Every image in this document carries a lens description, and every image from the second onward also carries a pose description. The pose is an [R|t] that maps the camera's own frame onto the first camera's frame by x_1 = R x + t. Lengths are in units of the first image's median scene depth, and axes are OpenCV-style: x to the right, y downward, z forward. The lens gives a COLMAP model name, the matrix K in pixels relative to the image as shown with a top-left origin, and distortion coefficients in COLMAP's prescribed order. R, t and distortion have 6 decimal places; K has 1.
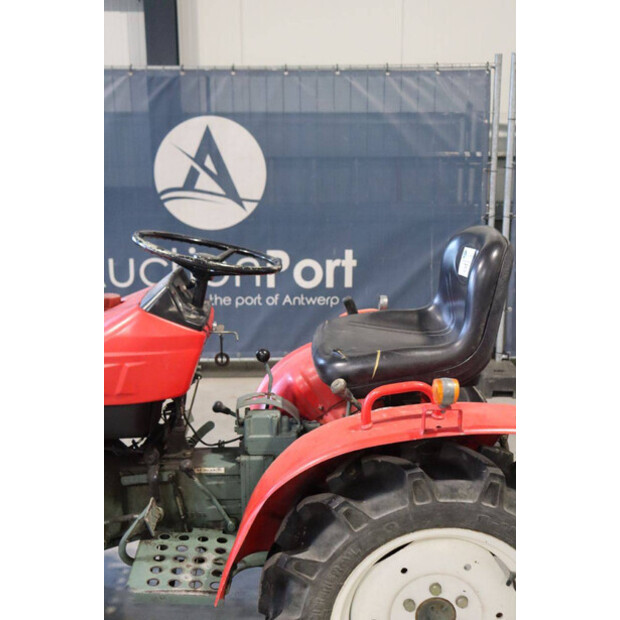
lens RADIAL K [[756.5, 0, 299.1], [0, 756.5, 299.4], [0, 0, 1]] dist [0.014263, 0.000000]
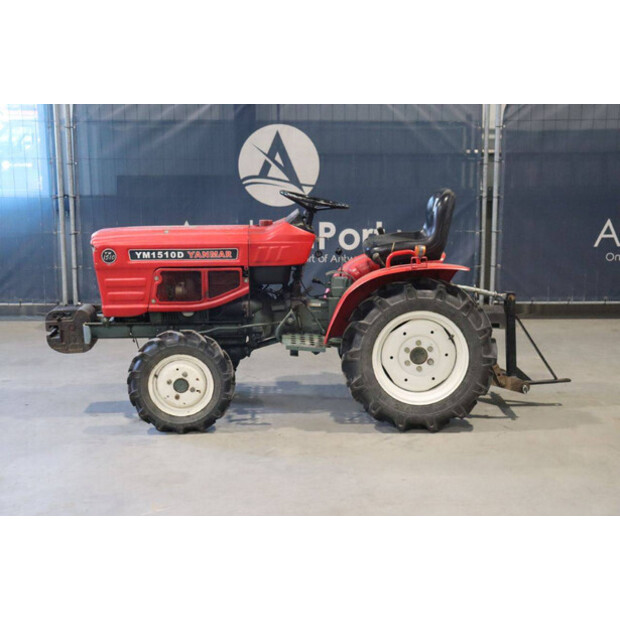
lens RADIAL K [[942.9, 0, 309.8], [0, 942.9, 307.0], [0, 0, 1]] dist [0.102259, 0.000000]
pose [[0.999983, 0.002968, -0.005067, -0.115733], [-0.003082, 0.999741, -0.022566, 0.290866], [0.004998, 0.022582, 0.999733, -1.599002]]
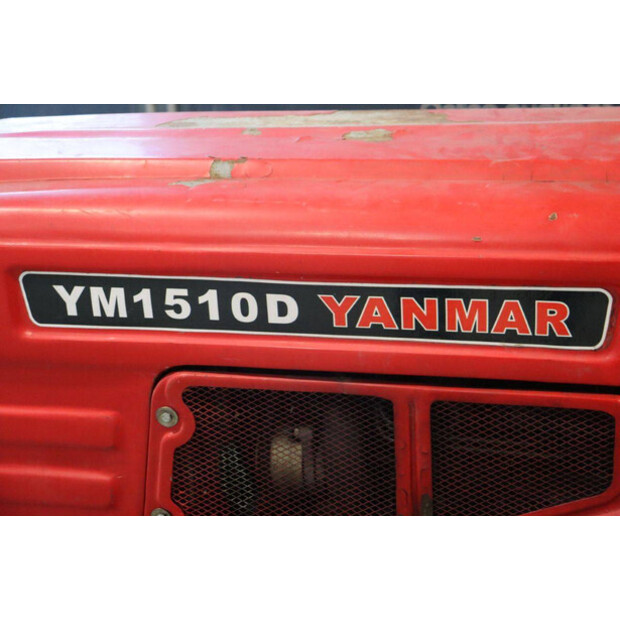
lens RADIAL K [[1082.6, 0, 313.5], [0, 1082.6, 308.4], [0, 0, 1]] dist [0.153974, 0.000000]
pose [[0.967292, 0.057750, -0.247003, -0.326398], [-0.014127, 0.984493, 0.174856, 0.006575], [0.253270, -0.165647, 0.953108, 0.393383]]
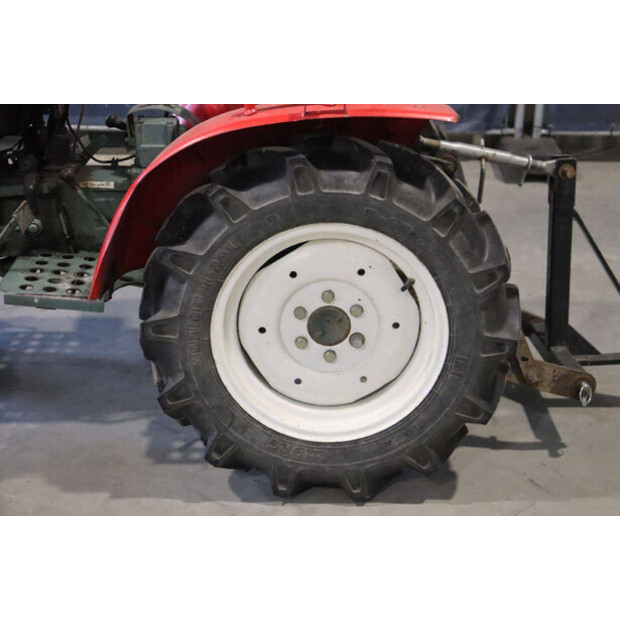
lens RADIAL K [[1103.1, 0, 319.1], [0, 1103.1, 304.2], [0, 0, 1]] dist [0.207115, 0.000000]
pose [[0.999636, 0.021682, -0.016075, 0.164083], [-0.018585, 0.984816, 0.172606, 0.134125], [0.019574, -0.172245, 0.984860, -0.296529]]
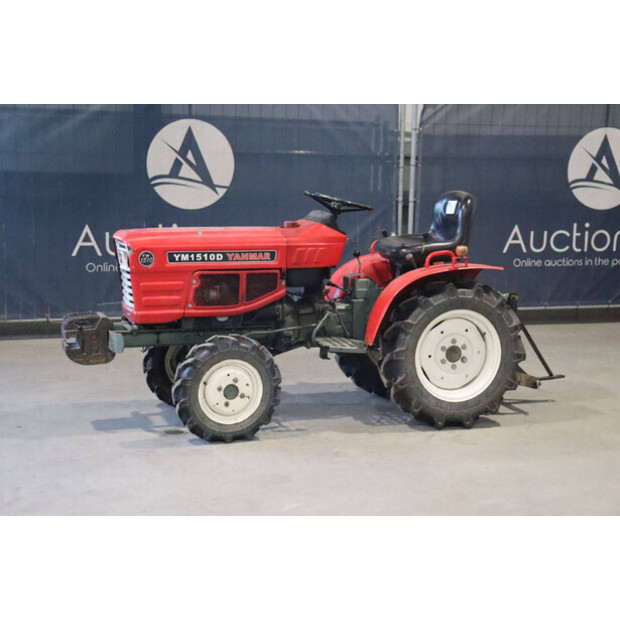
lens RADIAL K [[1156.1, 0, 313.9], [0, 1156.1, 307.2], [0, 0, 1]] dist [0.245605, 0.000000]
pose [[0.955247, -0.015885, 0.295383, -1.110897], [0.030721, 0.998485, -0.045654, 0.366939], [-0.294210, 0.052685, 0.954287, -1.981949]]
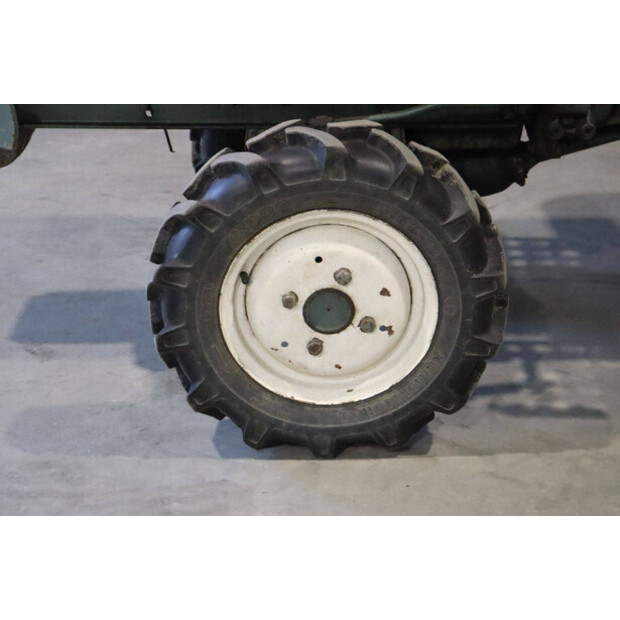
lens RADIAL K [[1434.0, 0, 314.6], [0, 1434.0, 305.7], [0, 0, 1]] dist [0.436974, 0.000000]
pose [[0.998639, 0.023004, -0.046812, -0.419182], [-0.011752, 0.973645, 0.227764, 0.185956], [0.050817, -0.226904, 0.972590, -0.223702]]
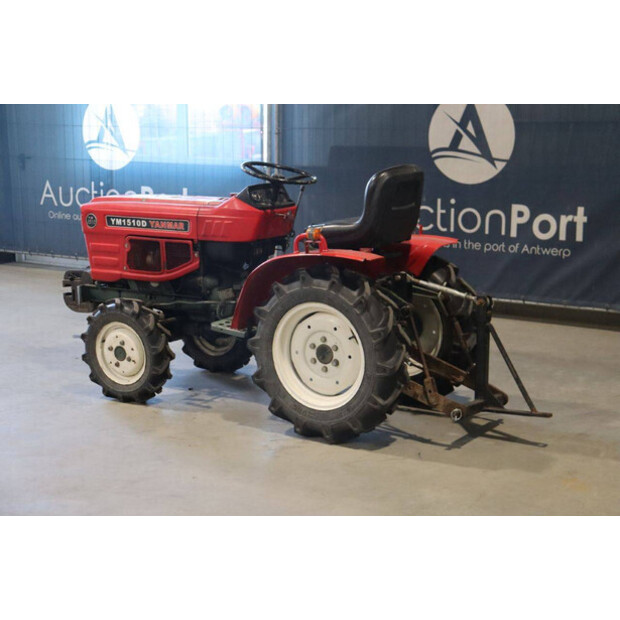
lens RADIAL K [[1082.6, 0, 314.5], [0, 1082.6, 303.9], [0, 0, 1]] dist [0.153974, 0.000000]
pose [[0.814180, 0.103239, -0.571360, 1.540100], [-0.113289, 0.993398, 0.018062, 0.205087], [0.569453, 0.050023, 0.820501, -1.183279]]
